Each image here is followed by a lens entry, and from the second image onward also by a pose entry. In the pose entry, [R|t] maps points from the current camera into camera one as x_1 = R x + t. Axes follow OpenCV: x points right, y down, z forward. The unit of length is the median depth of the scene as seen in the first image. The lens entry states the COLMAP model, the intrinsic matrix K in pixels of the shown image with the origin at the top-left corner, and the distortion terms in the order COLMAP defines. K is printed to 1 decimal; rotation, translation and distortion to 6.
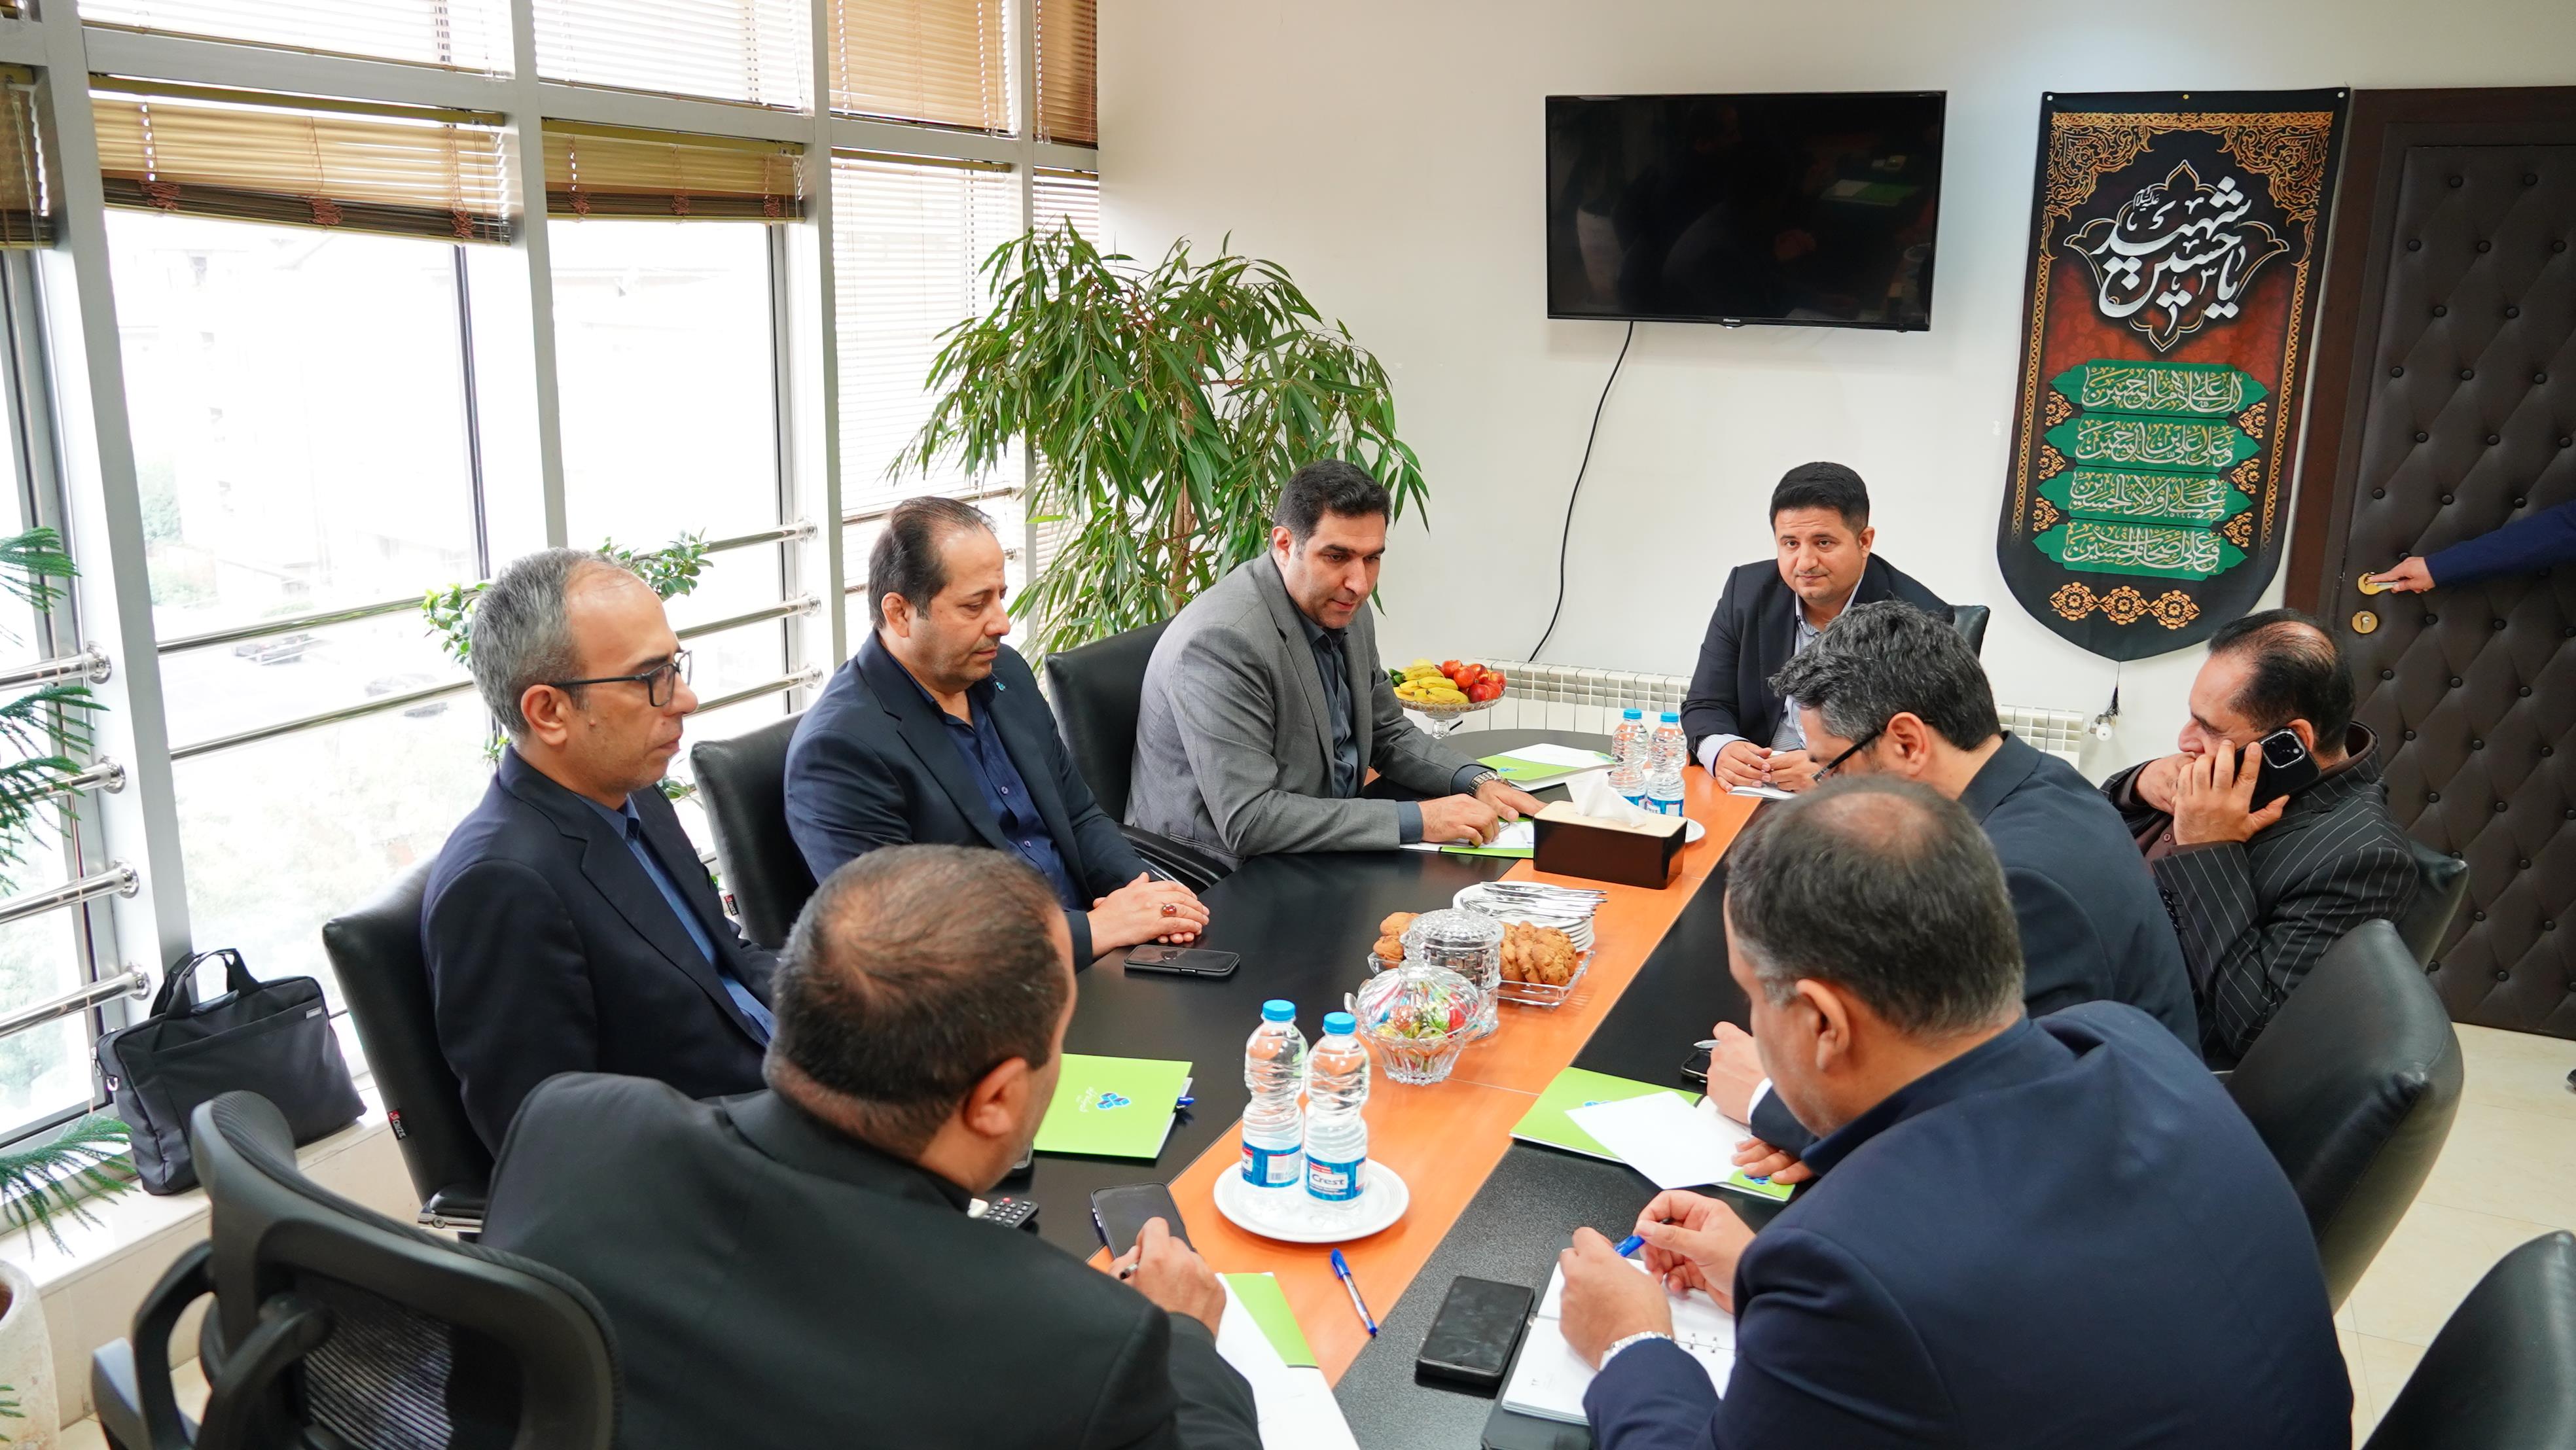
lens RADIAL K [[1999.9, 0, 1285.8], [0, 1999.9, 777.5], [0, 0, 1]] dist [-0.035783, 0.001530]
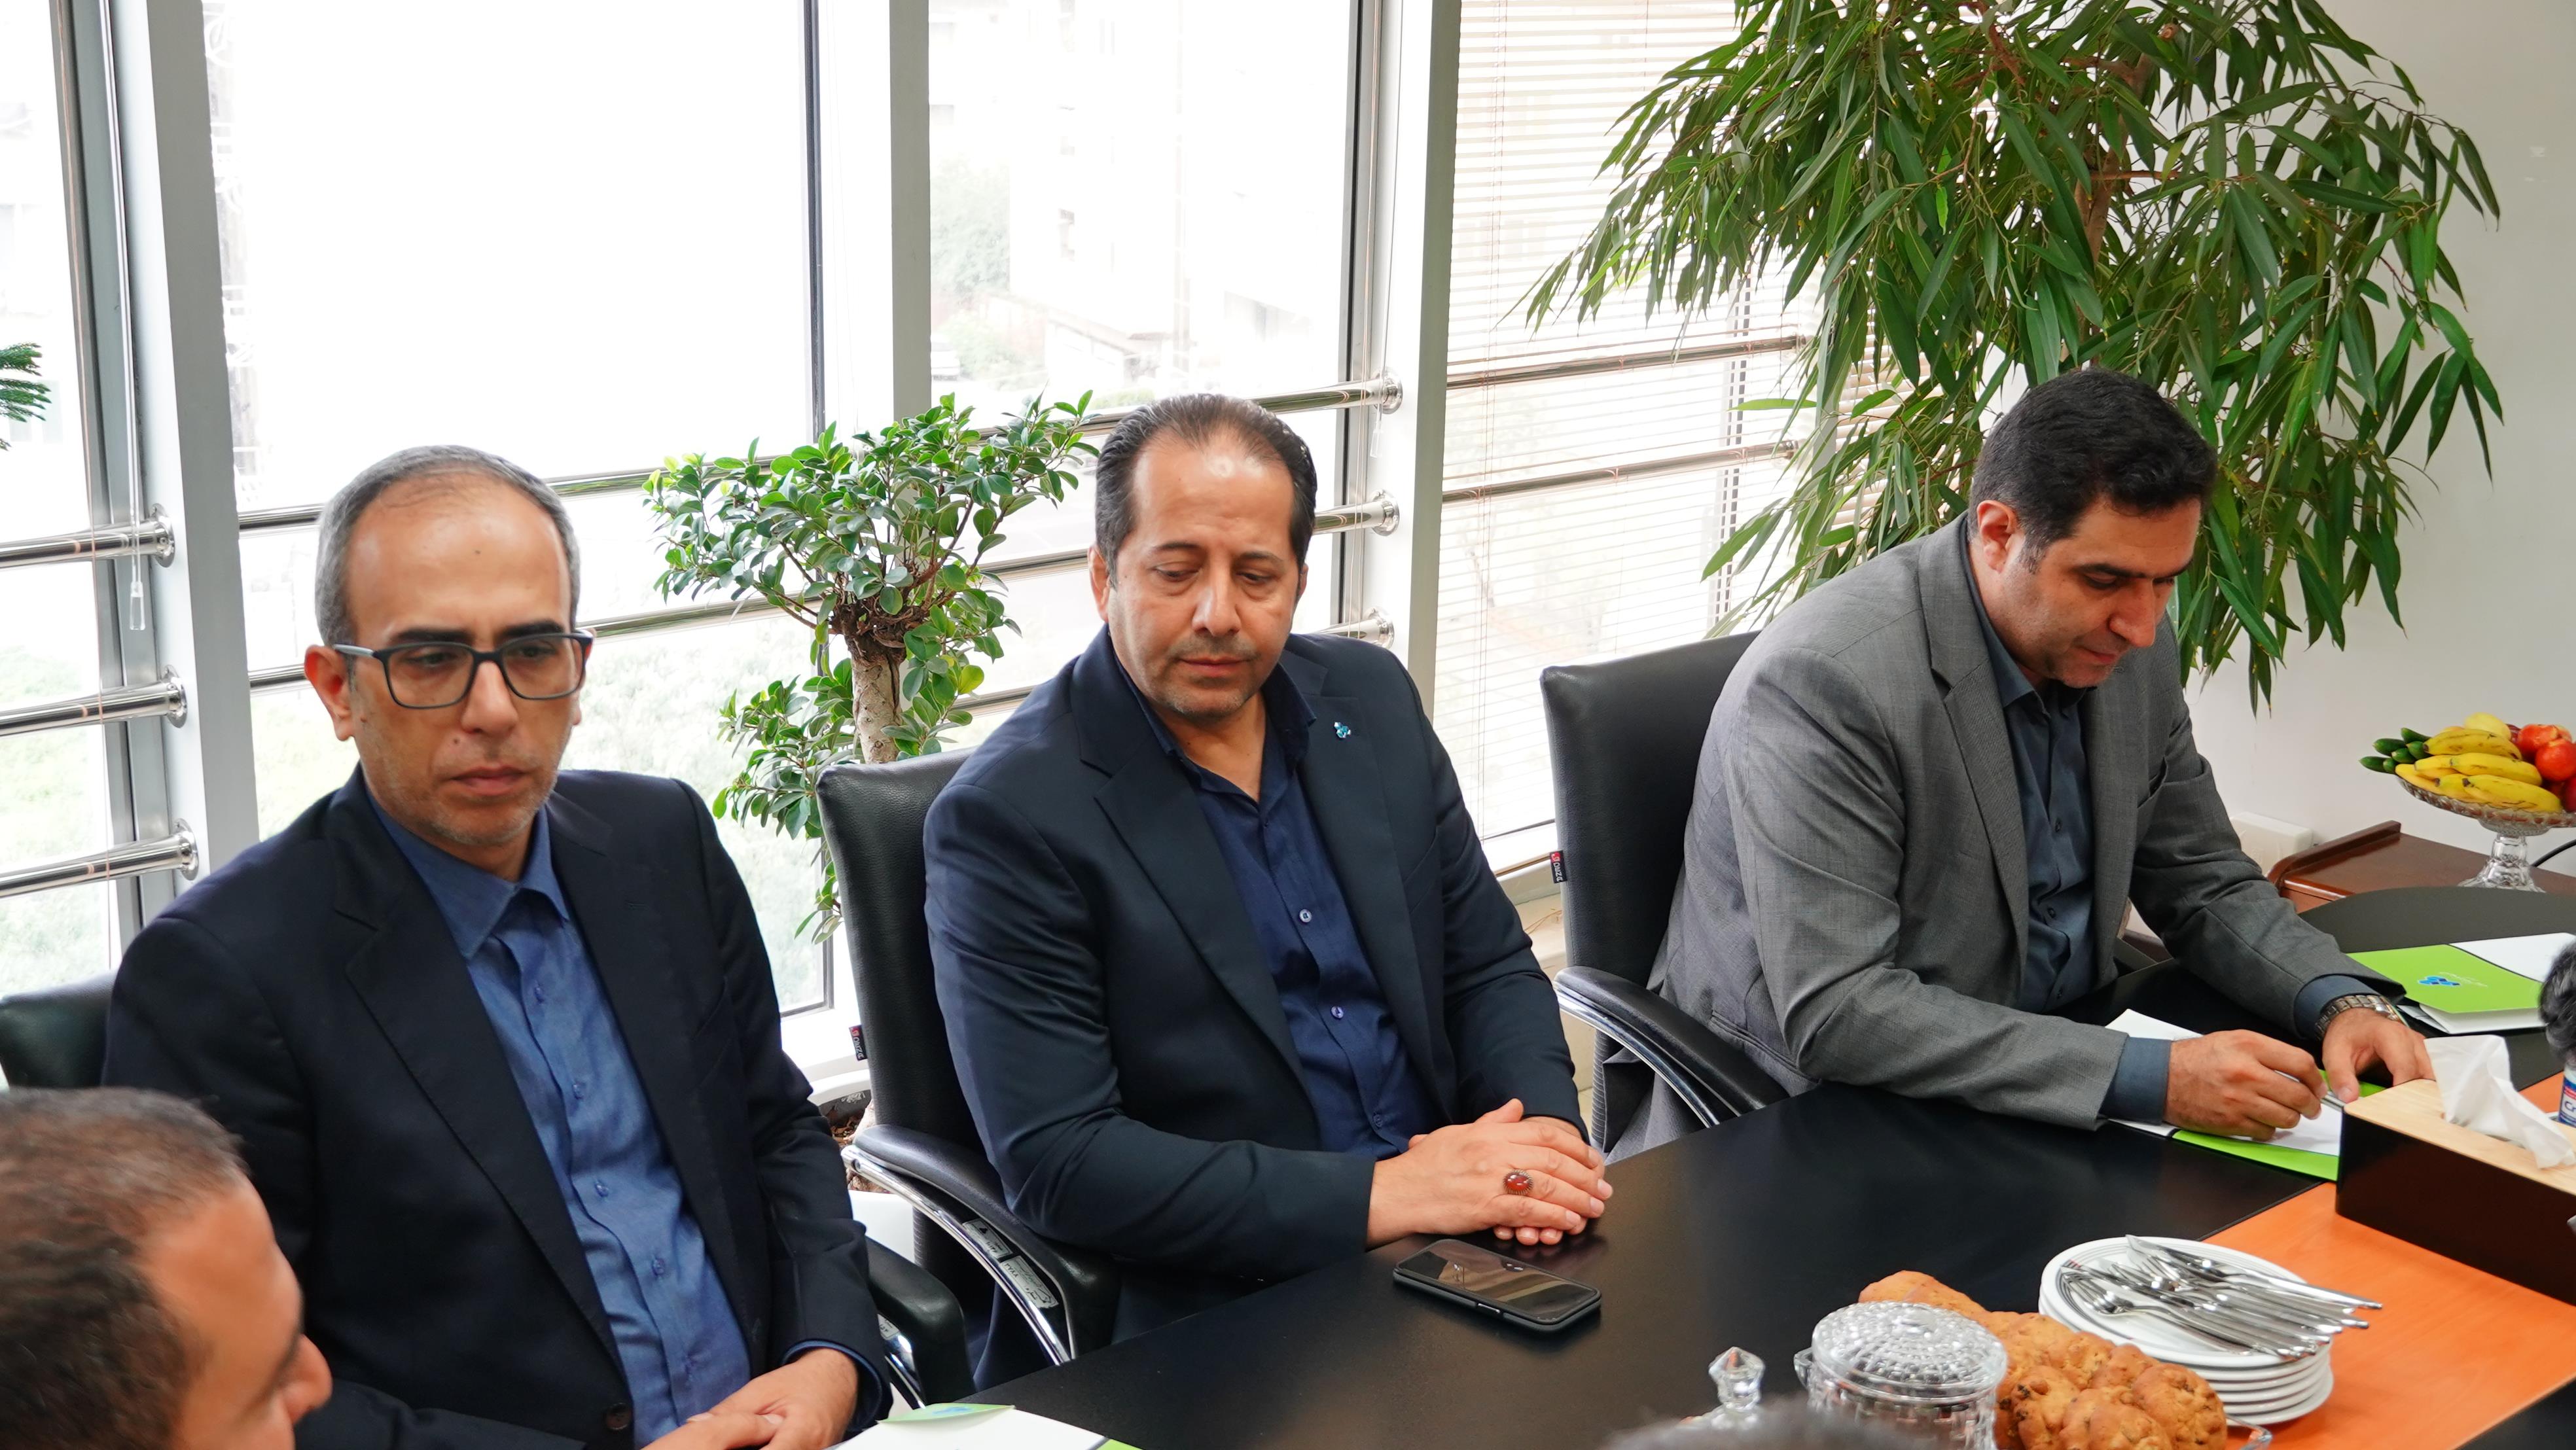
lens RADIAL K [[3169.3, 0, 1288.0], [0, 3169.3, 725.0], [0, 0, 1]] dist [0.002161, -0.003273]
pose [[0.898380, 0.116398, -0.423515, 0.204257], [-0.115673, 0.992906, 0.027518, -0.063752], [0.423713, 0.024267, 0.905471, 0.165356]]
